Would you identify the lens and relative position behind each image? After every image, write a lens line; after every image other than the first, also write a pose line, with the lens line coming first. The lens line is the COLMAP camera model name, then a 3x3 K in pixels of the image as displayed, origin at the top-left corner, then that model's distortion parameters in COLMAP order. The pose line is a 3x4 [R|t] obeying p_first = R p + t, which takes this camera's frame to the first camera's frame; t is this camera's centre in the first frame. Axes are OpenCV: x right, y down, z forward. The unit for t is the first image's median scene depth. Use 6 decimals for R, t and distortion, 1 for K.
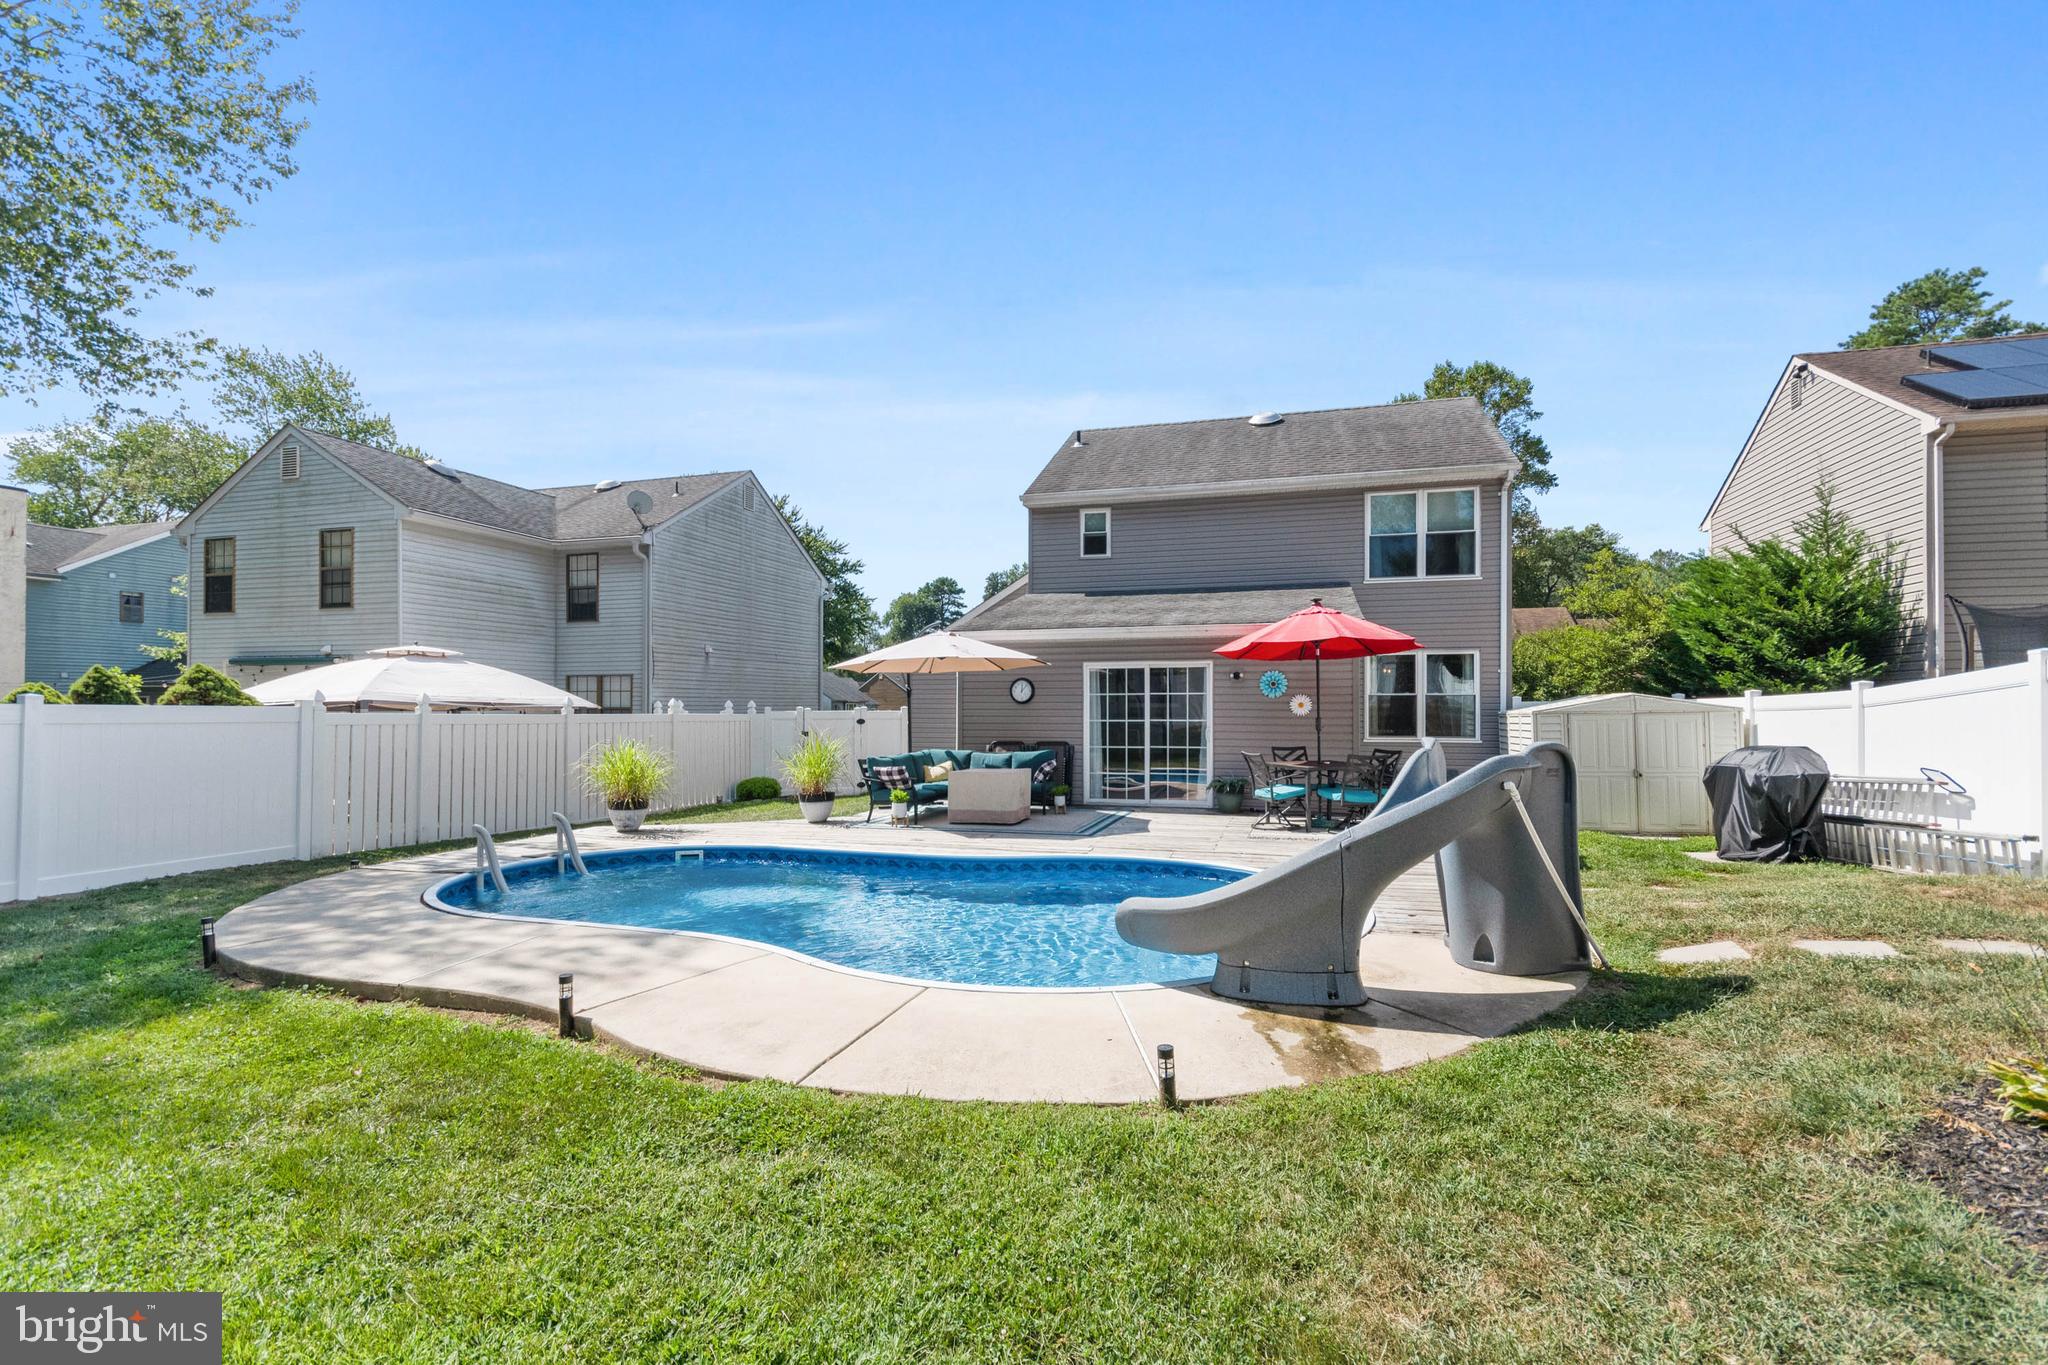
lens RADIAL K [[911.4, 0, 1007.5], [0, 911.4, 692.9], [0, 0, 1]] dist [0.012002, 0.000414]
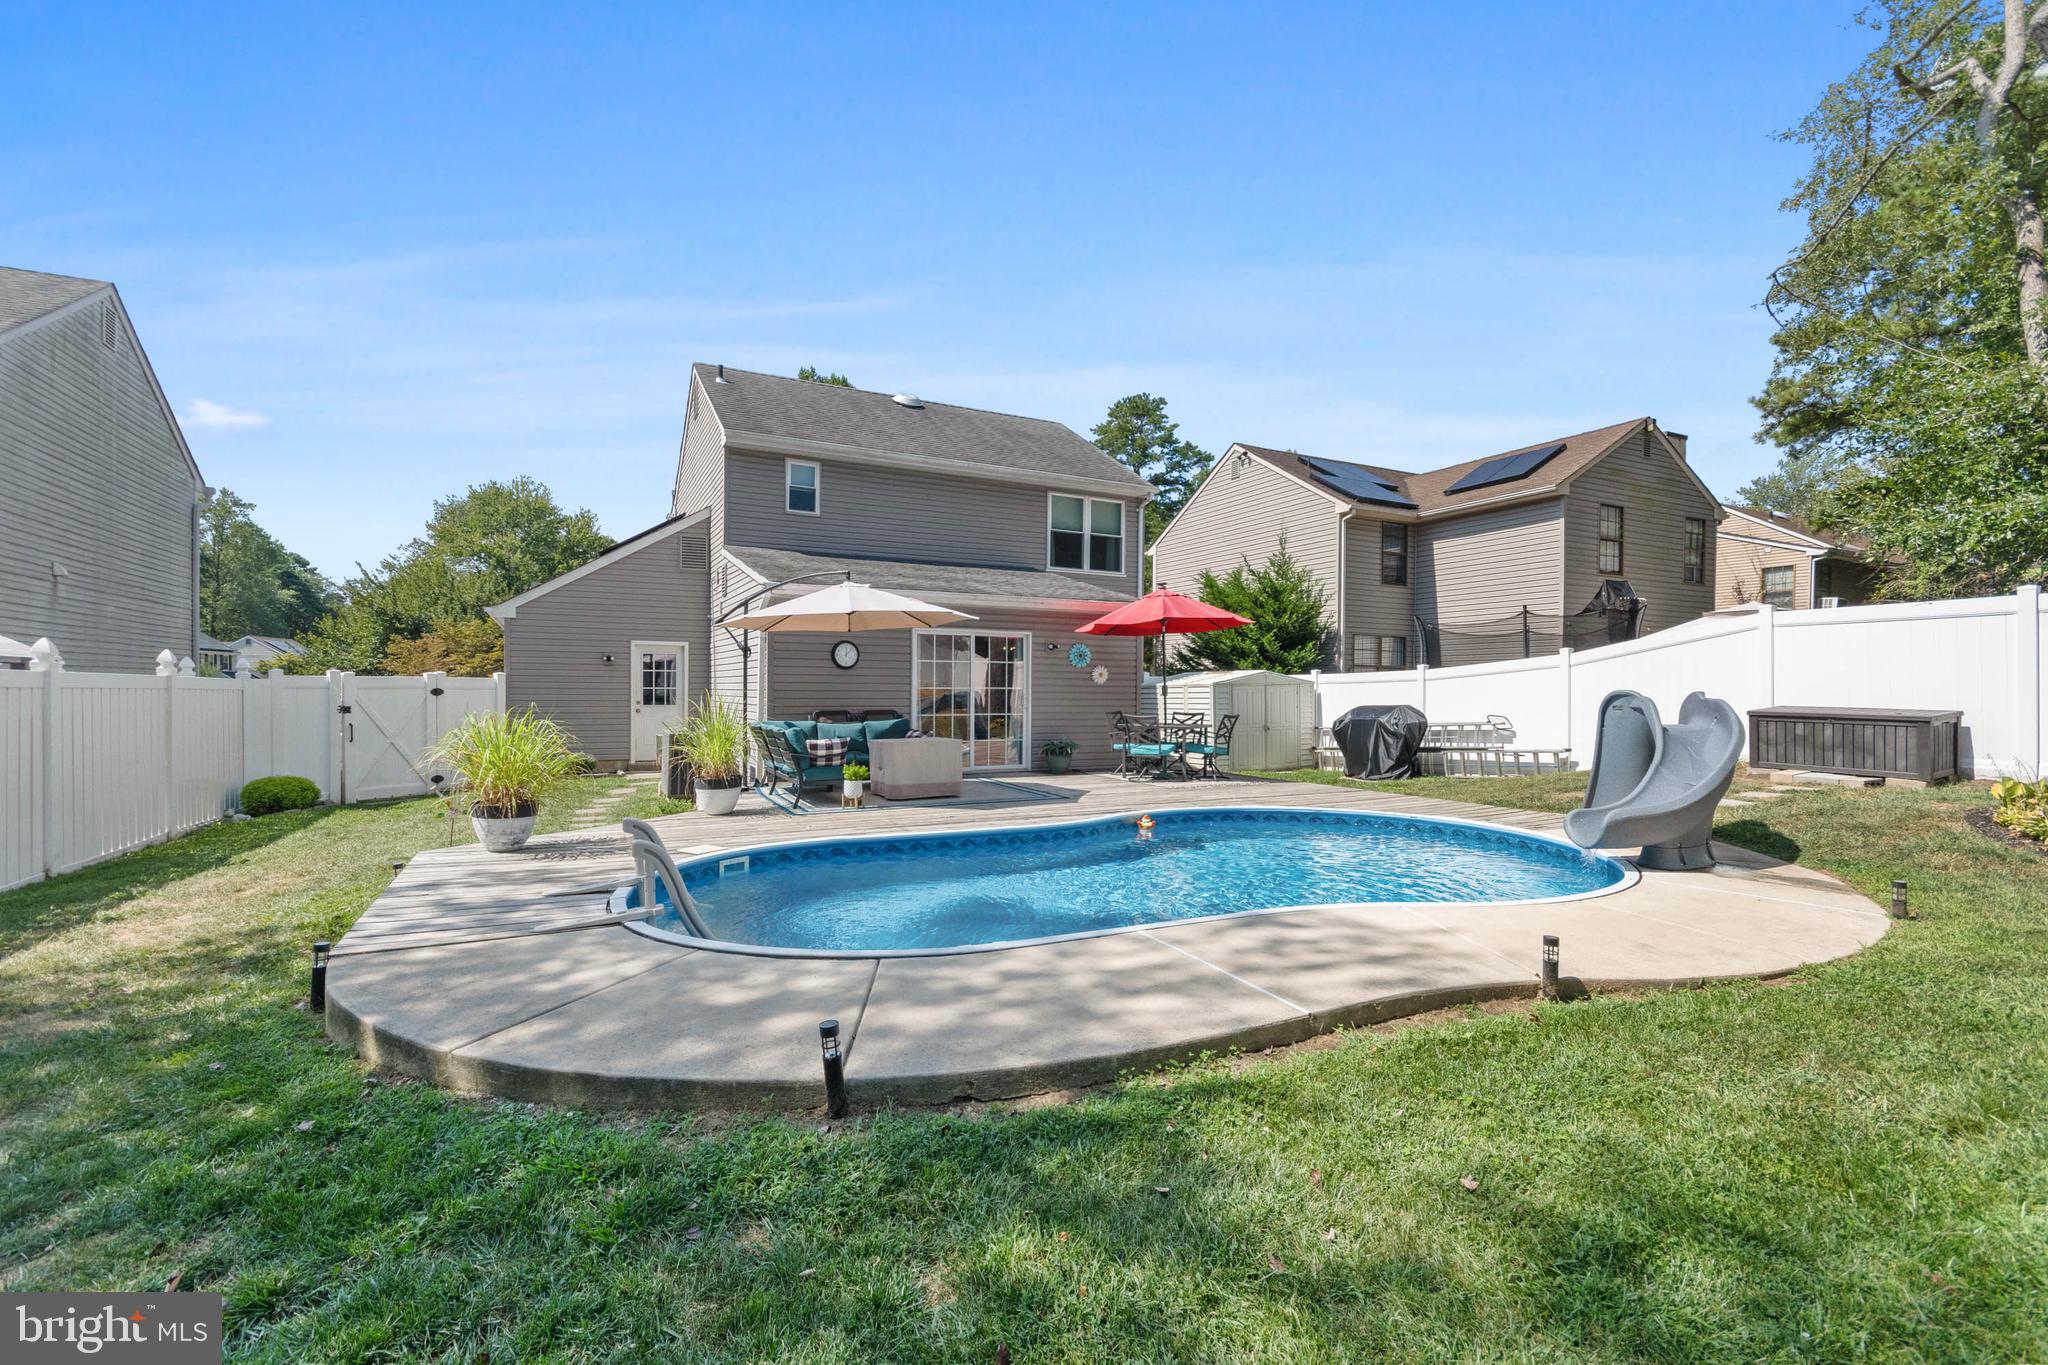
lens RADIAL K [[911.4, 0, 1014.1], [0, 911.4, 688.7], [0, 0, 1]] dist [0.012002, 0.000414]
pose [[0.722636, 0.006209, 0.691200, -0.490085], [-0.019258, 0.999752, 0.011153, 0.017966], [-0.690960, -0.021371, 0.722577, 0.229952]]
